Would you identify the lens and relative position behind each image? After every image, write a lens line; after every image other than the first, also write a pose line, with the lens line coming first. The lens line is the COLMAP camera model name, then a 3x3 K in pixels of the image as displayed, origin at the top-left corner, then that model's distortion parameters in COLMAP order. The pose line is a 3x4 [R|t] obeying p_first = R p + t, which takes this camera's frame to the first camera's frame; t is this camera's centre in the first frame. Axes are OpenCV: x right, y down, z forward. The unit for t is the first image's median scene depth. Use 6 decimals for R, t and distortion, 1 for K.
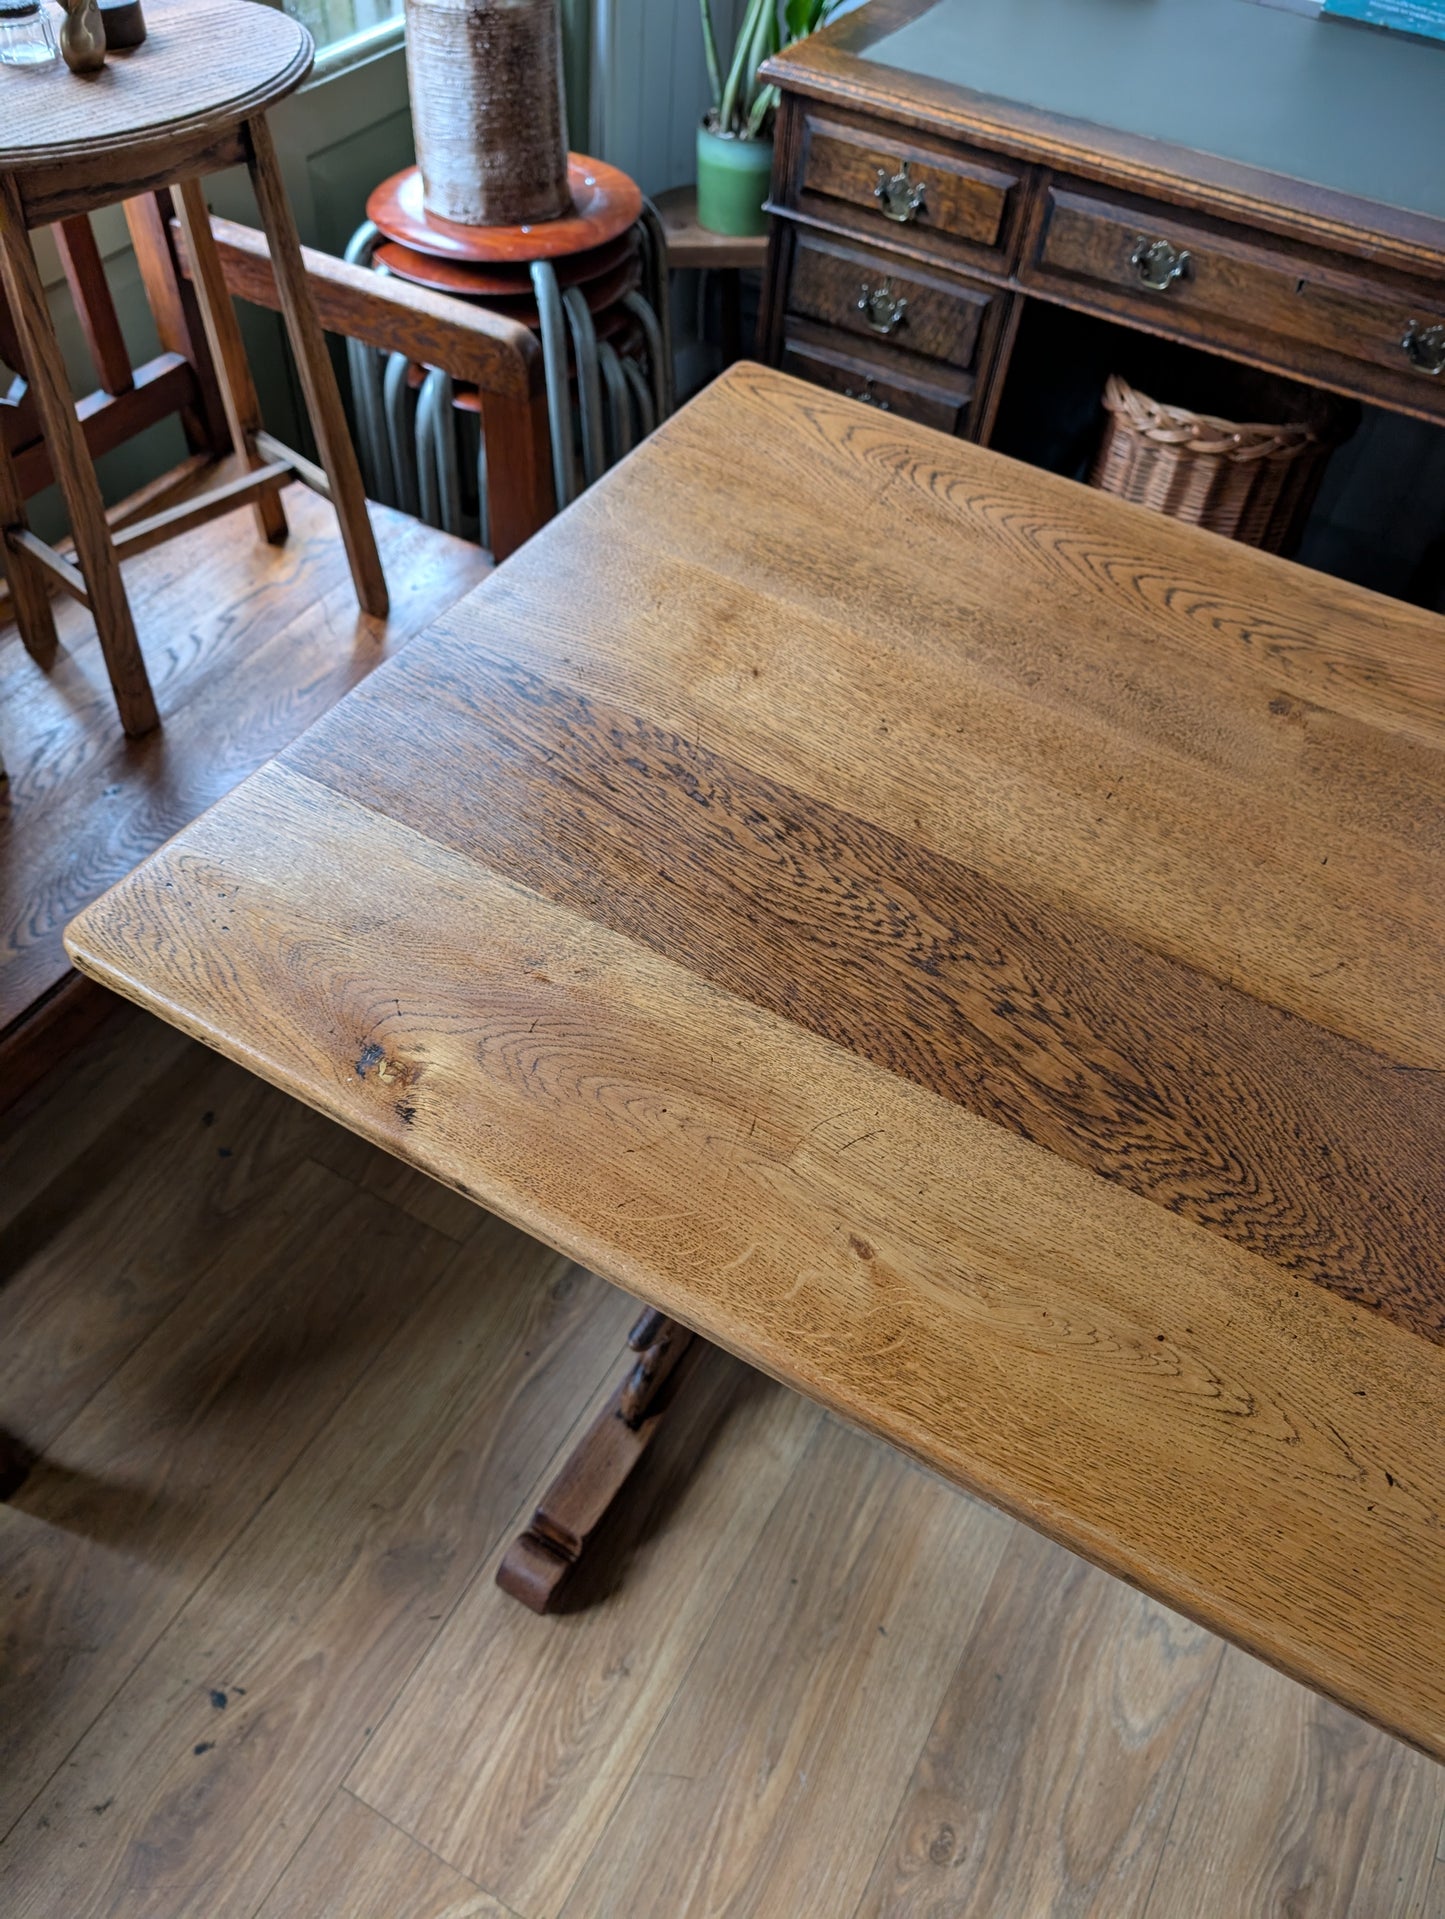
lens RADIAL K [[1392.1, 0, 708.6], [0, 1392.1, 960.3], [0, 0, 1]] dist [0.000880, -0.003890]
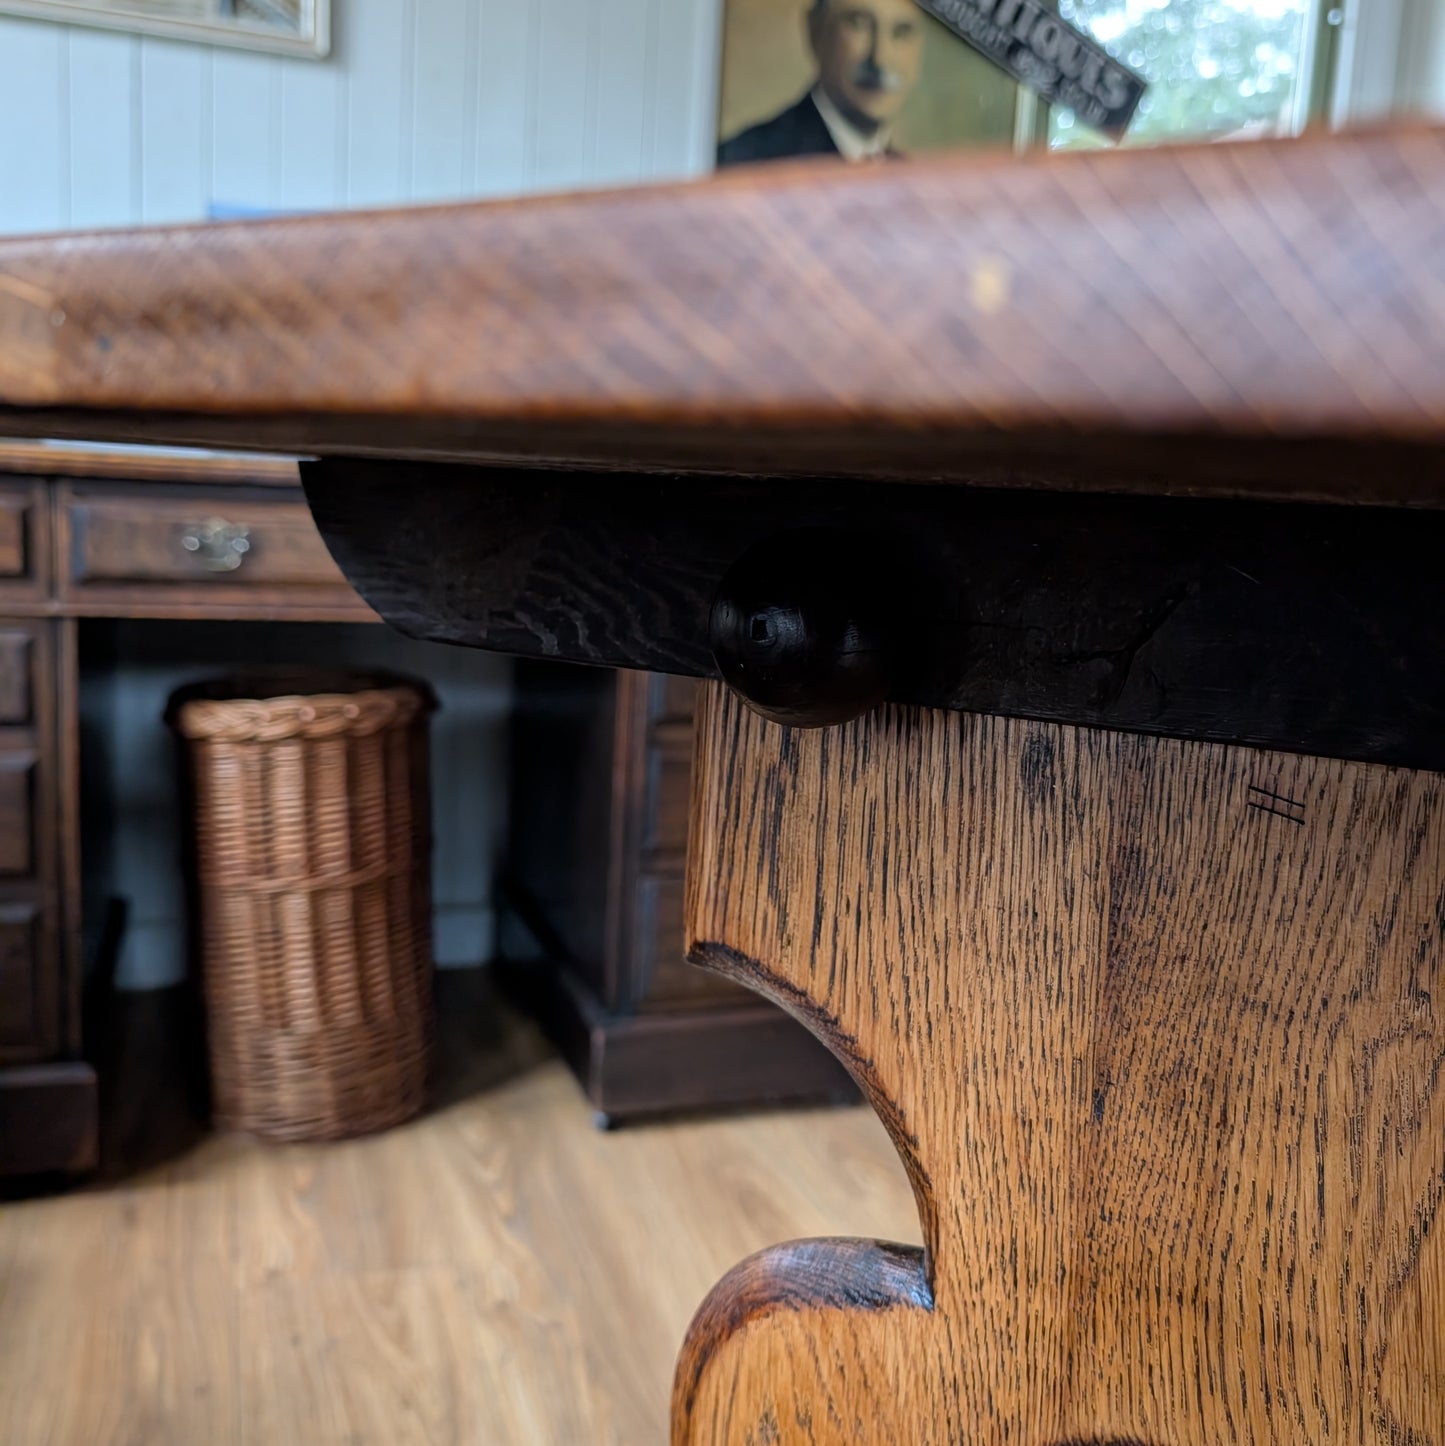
lens RADIAL K [[1393.2, 0, 711.6], [0, 1393.2, 722.1], [0, 0, 1]] dist [-0.012255, 0.025104]
pose [[0.659668, -0.150807, 0.736272, -0.167676], [0.578995, 0.726577, -0.369933, 0.129749], [-0.479170, 0.670330, 0.566616, 0.372023]]
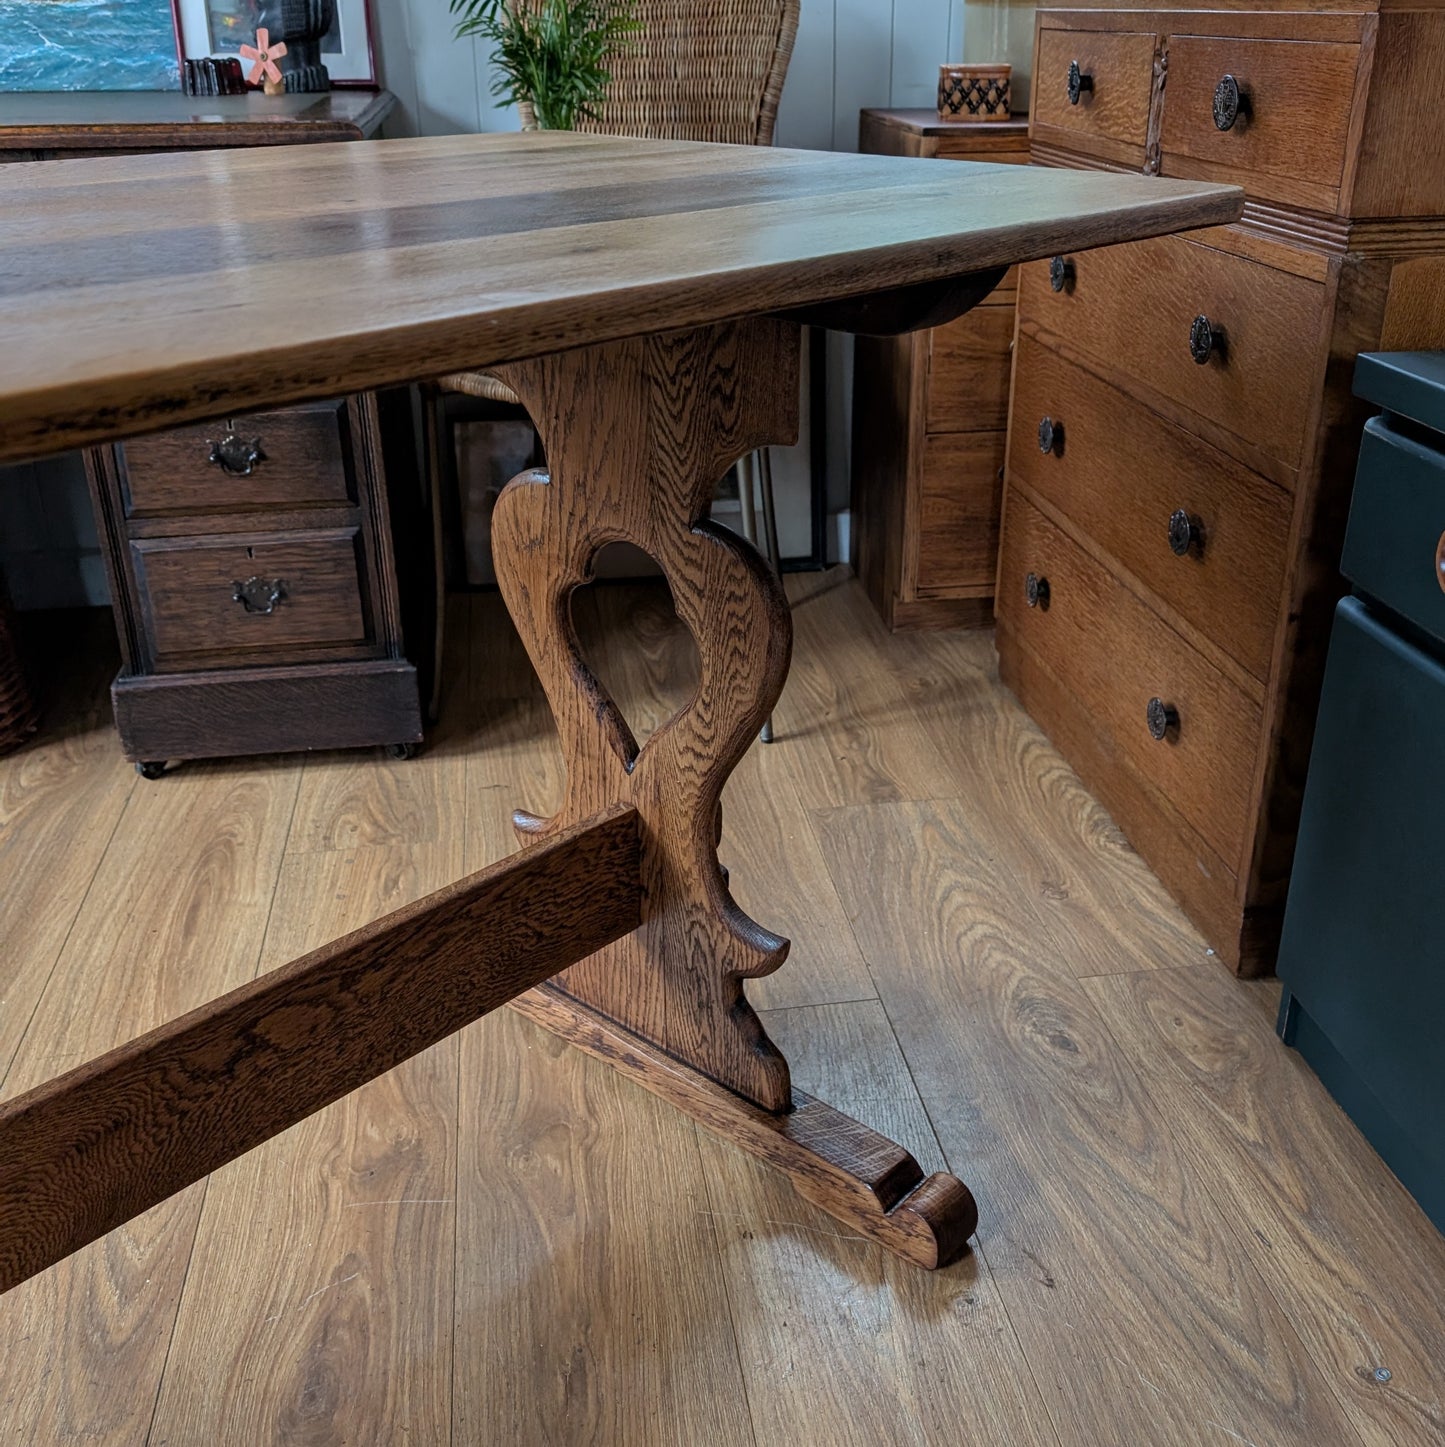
lens RADIAL K [[1512.9, 0, 767.6], [0, 1512.9, 701.4], [0, 0, 1]] dist [0.018025, -0.016701]
pose [[0.769738, -0.327878, 0.547722, 0.260459], [0.527116, 0.810431, -0.255638, 0.453698], [-0.360073, 0.485487, 0.796649, 0.028747]]
